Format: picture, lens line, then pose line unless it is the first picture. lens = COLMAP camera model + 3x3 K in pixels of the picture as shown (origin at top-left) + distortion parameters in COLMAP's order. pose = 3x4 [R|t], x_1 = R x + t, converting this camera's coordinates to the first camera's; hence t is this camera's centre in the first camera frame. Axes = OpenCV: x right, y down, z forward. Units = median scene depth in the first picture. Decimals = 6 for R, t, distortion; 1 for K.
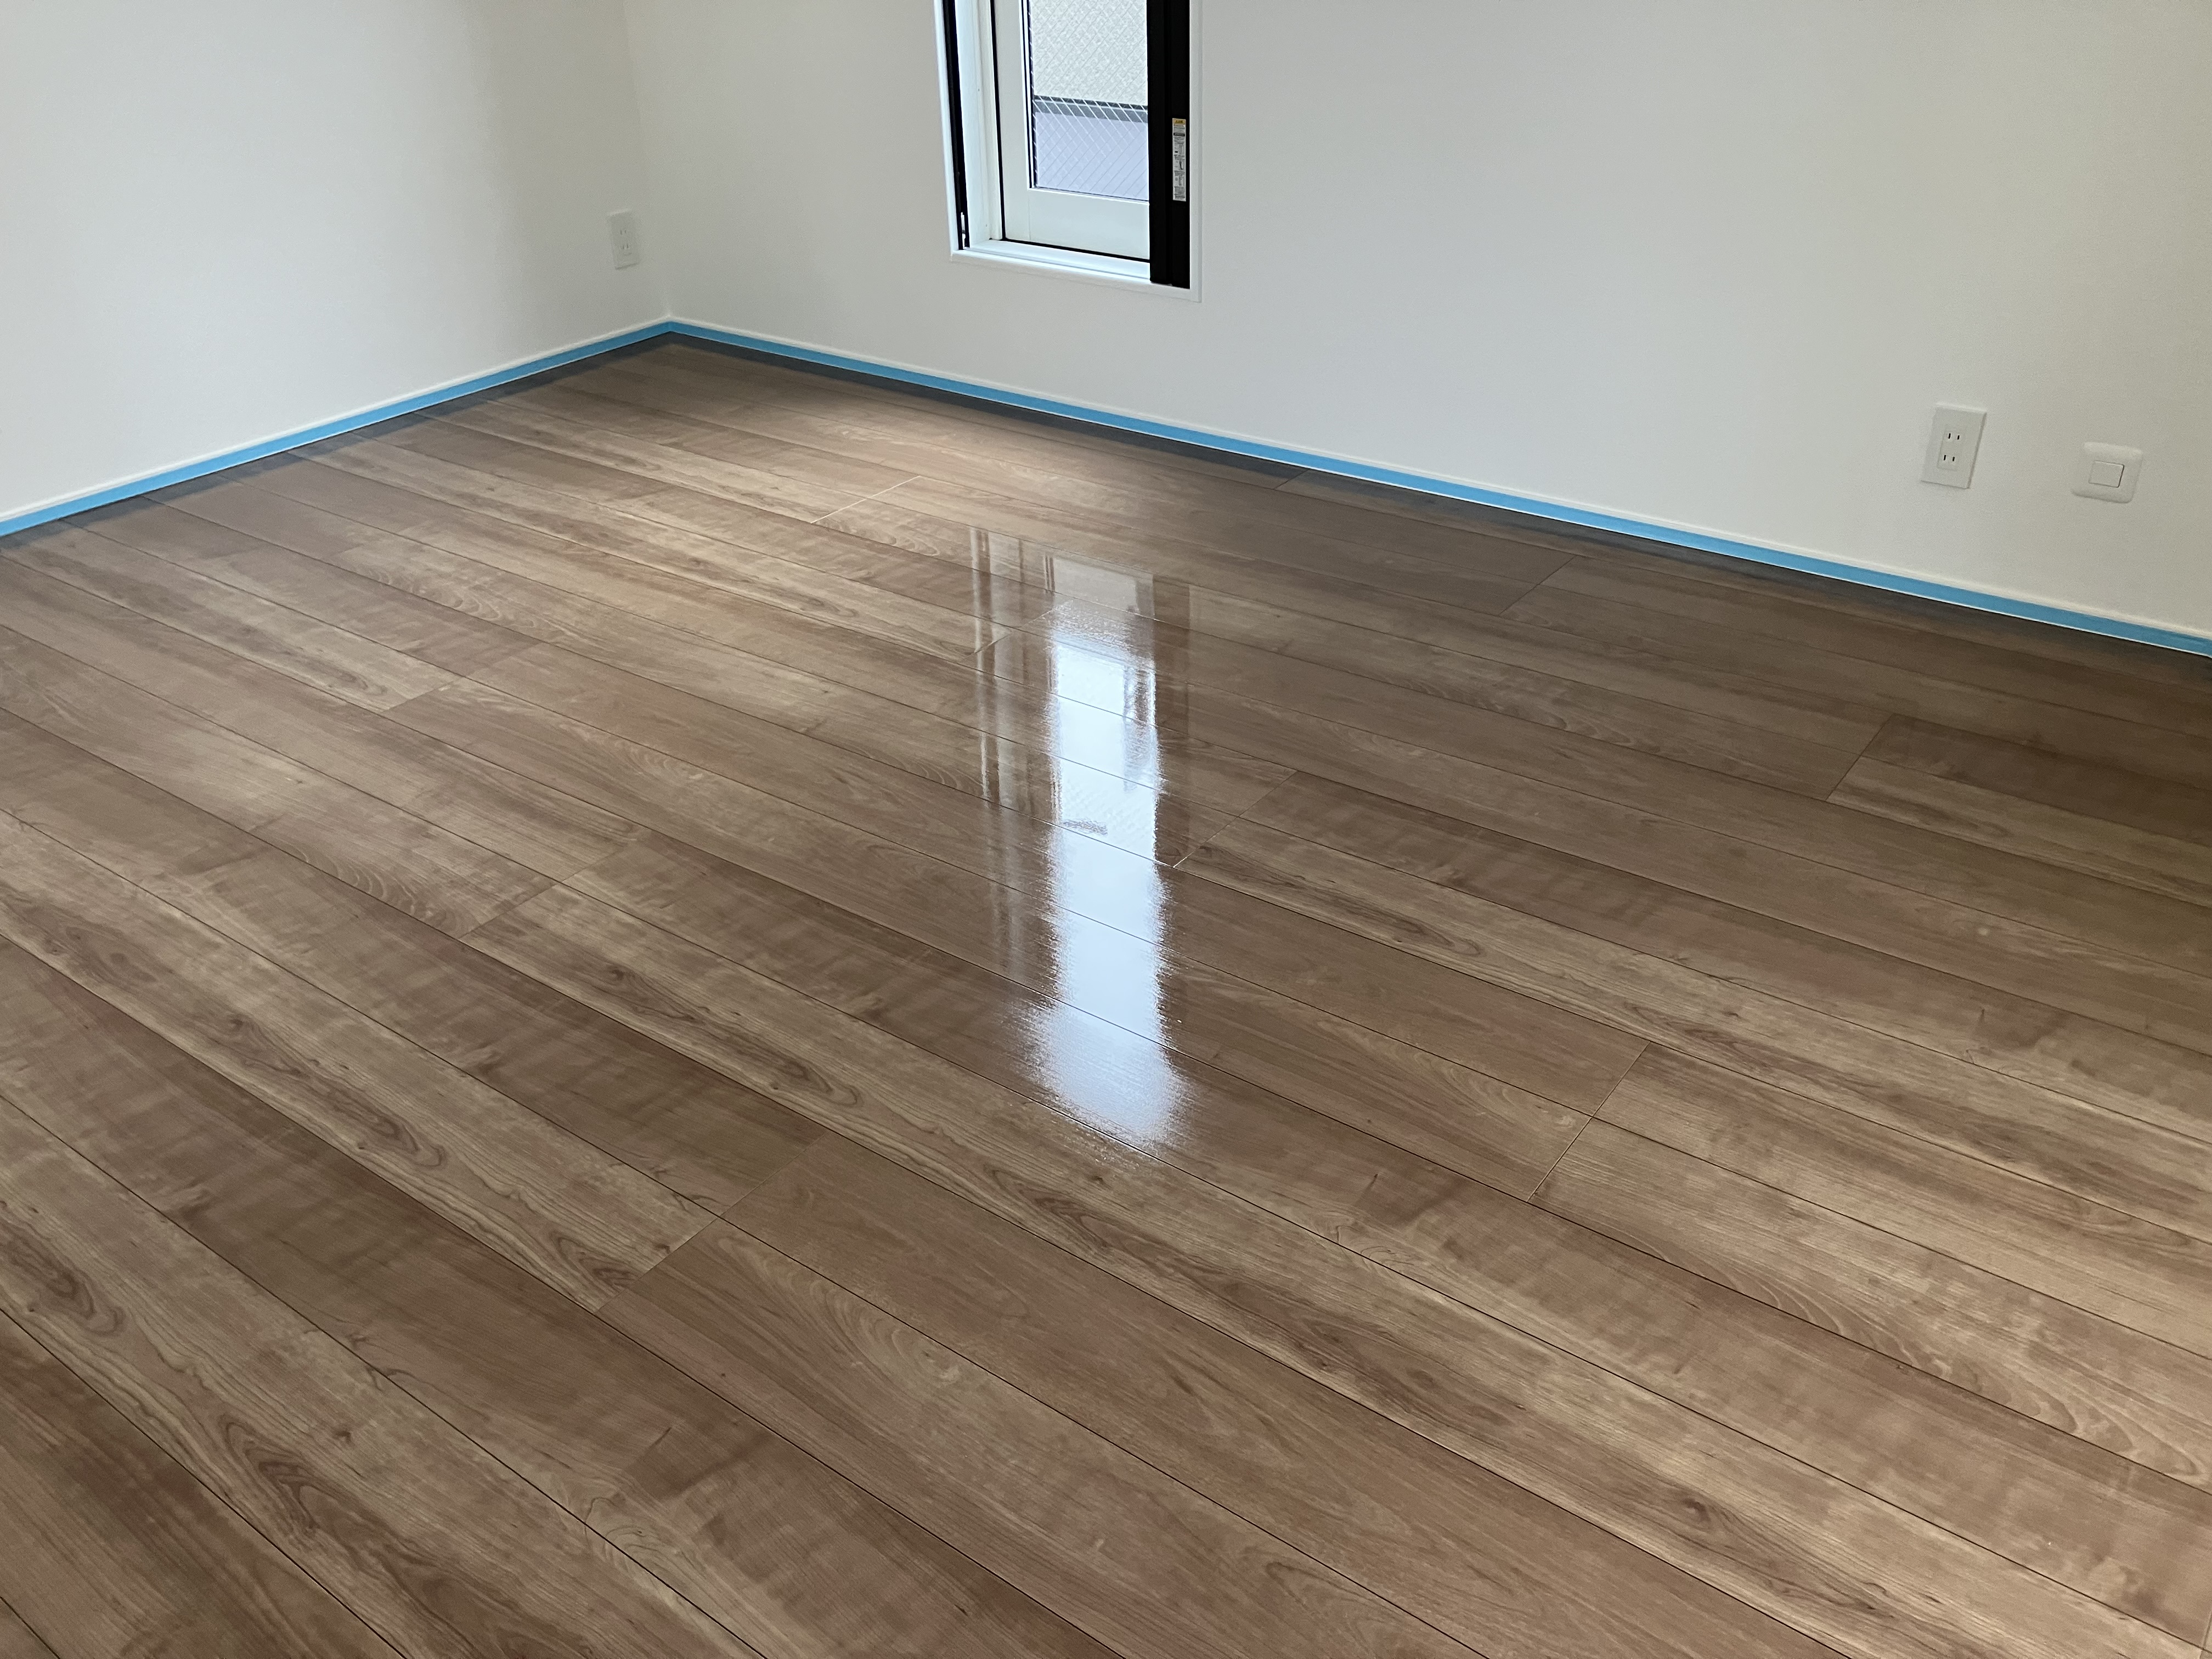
lens RADIAL K [[1846.1, 0, 1103.1], [0, 1846.1, 828.7], [0, 0, 1]] dist [0.043904, -0.051580]
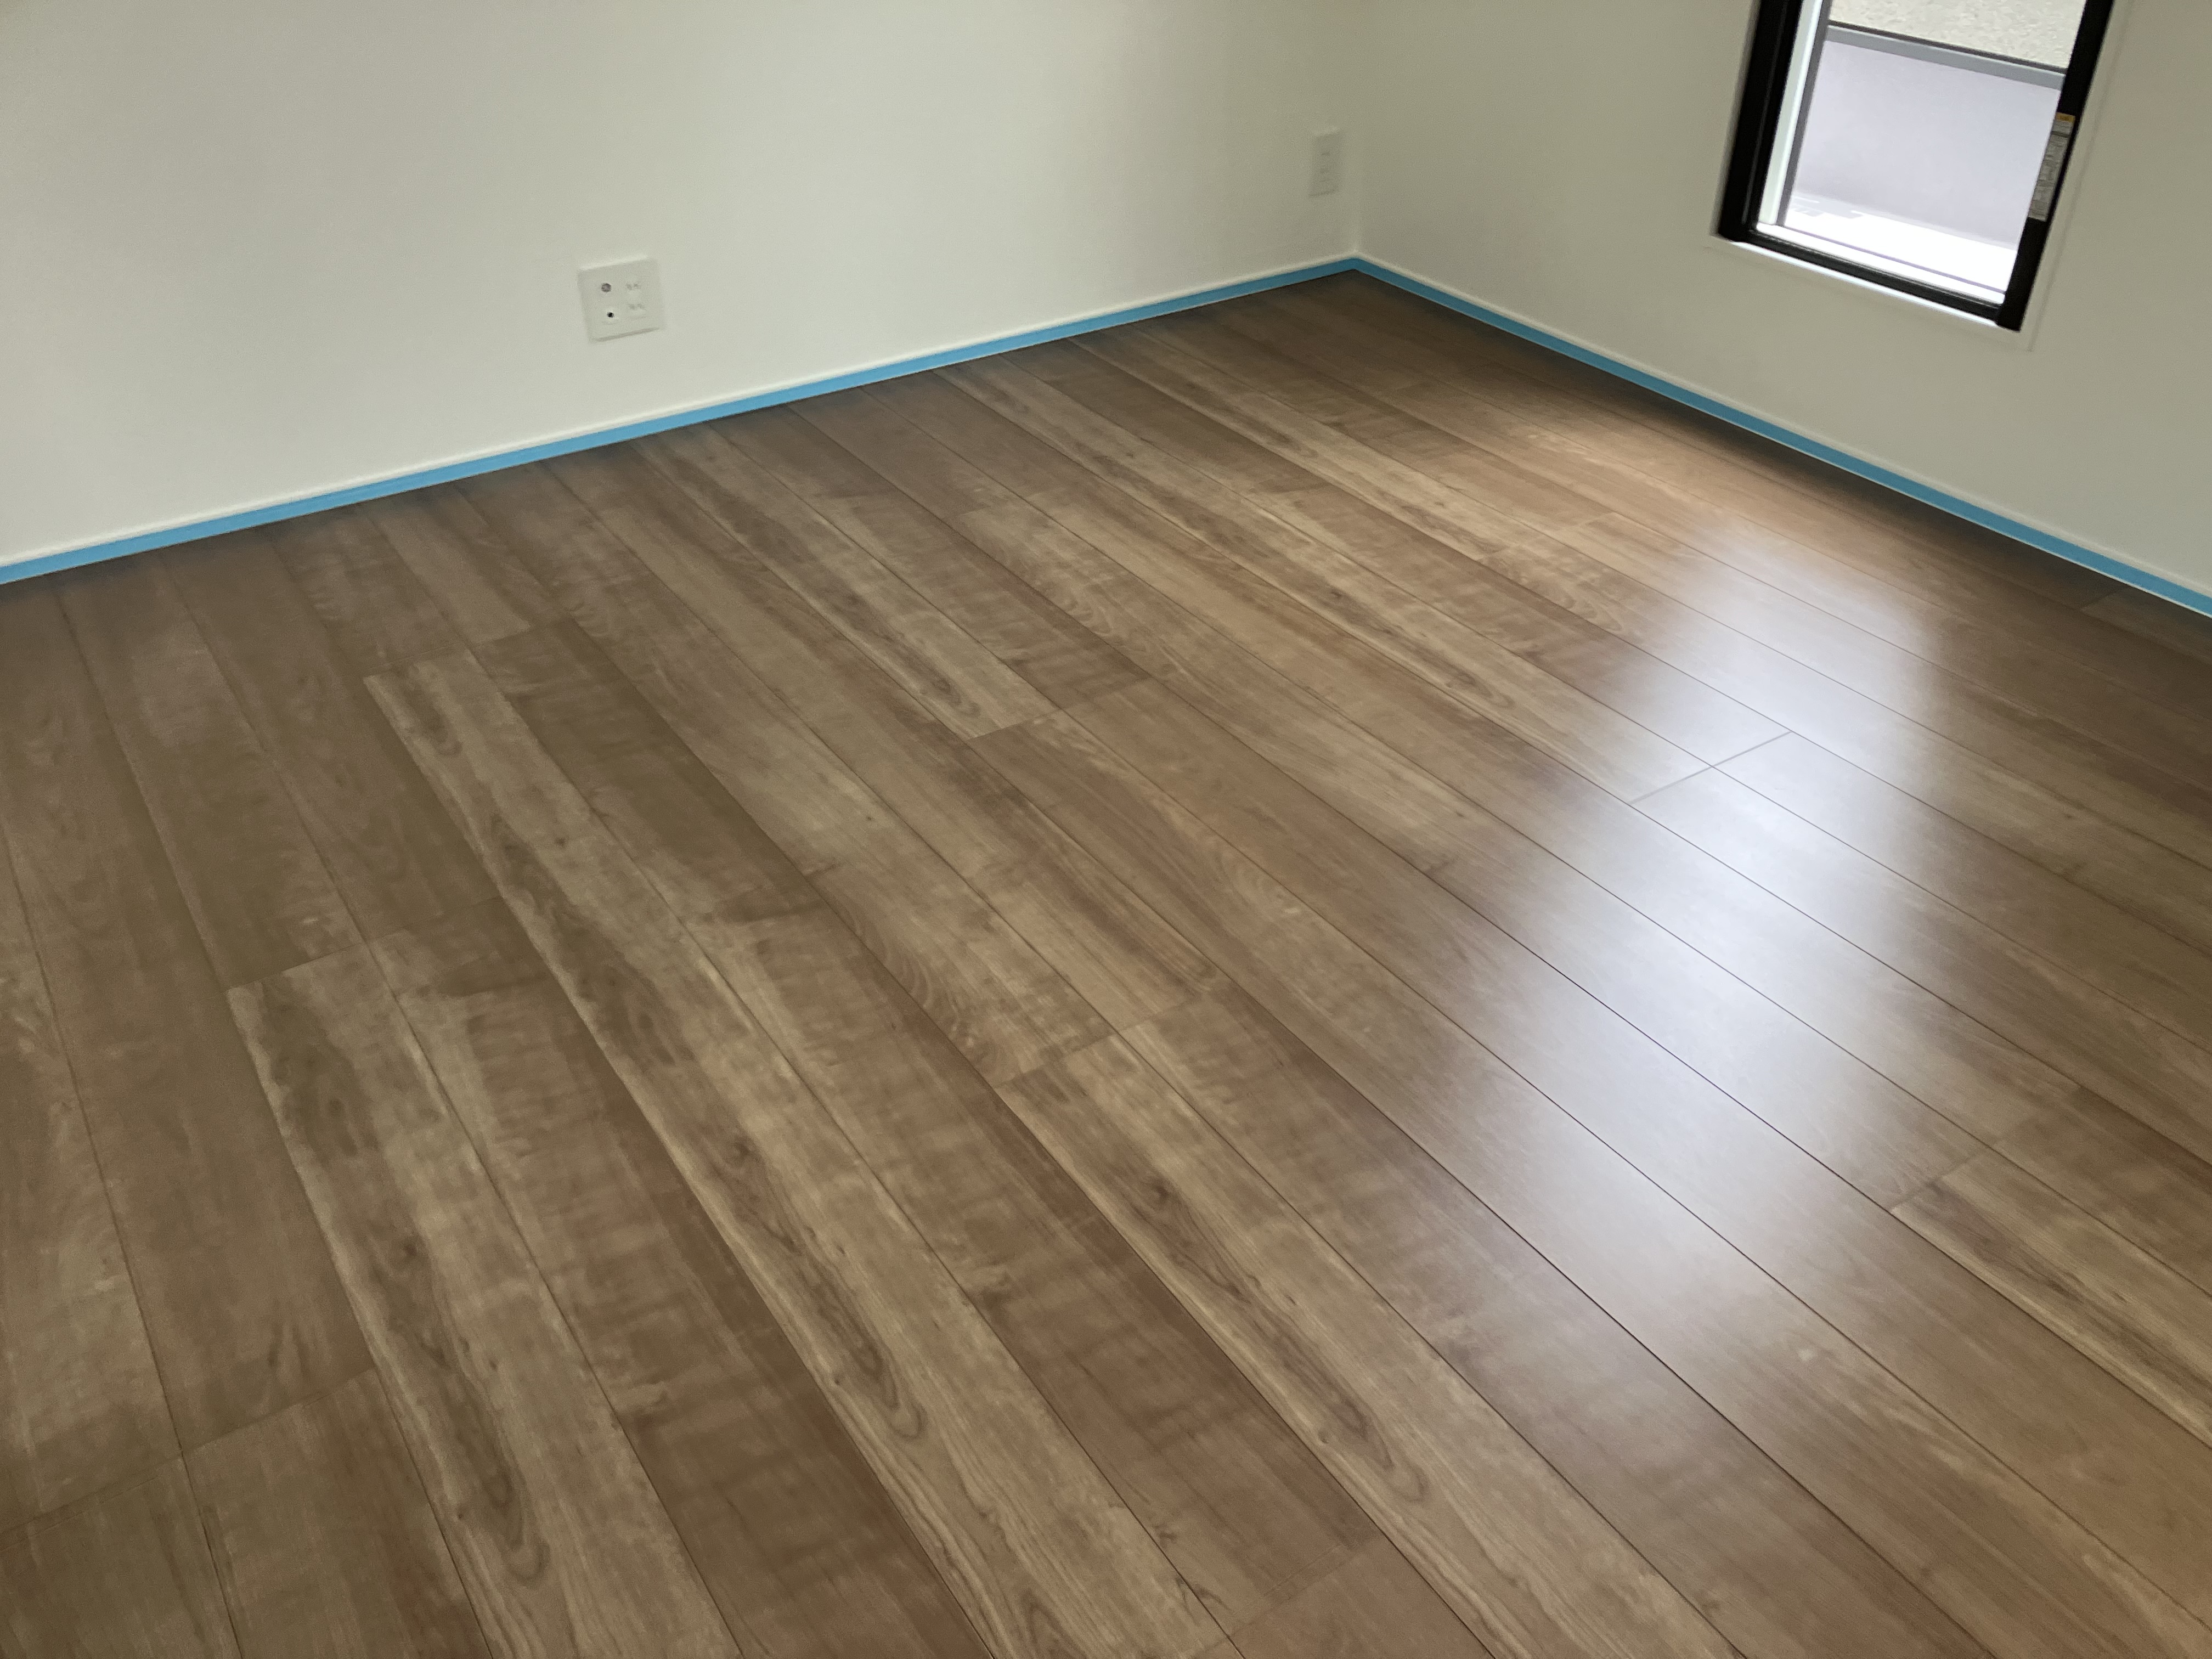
lens RADIAL K [[1846.1, 0, 1099.3], [0, 1846.1, 869.7], [0, 0, 1]] dist [0.043904, -0.051580]
pose [[0.937525, 0.216960, -0.271984, -0.084254], [-0.190975, 0.974361, 0.118953, -0.137856], [0.290819, -0.059579, 0.954921, 0.188176]]
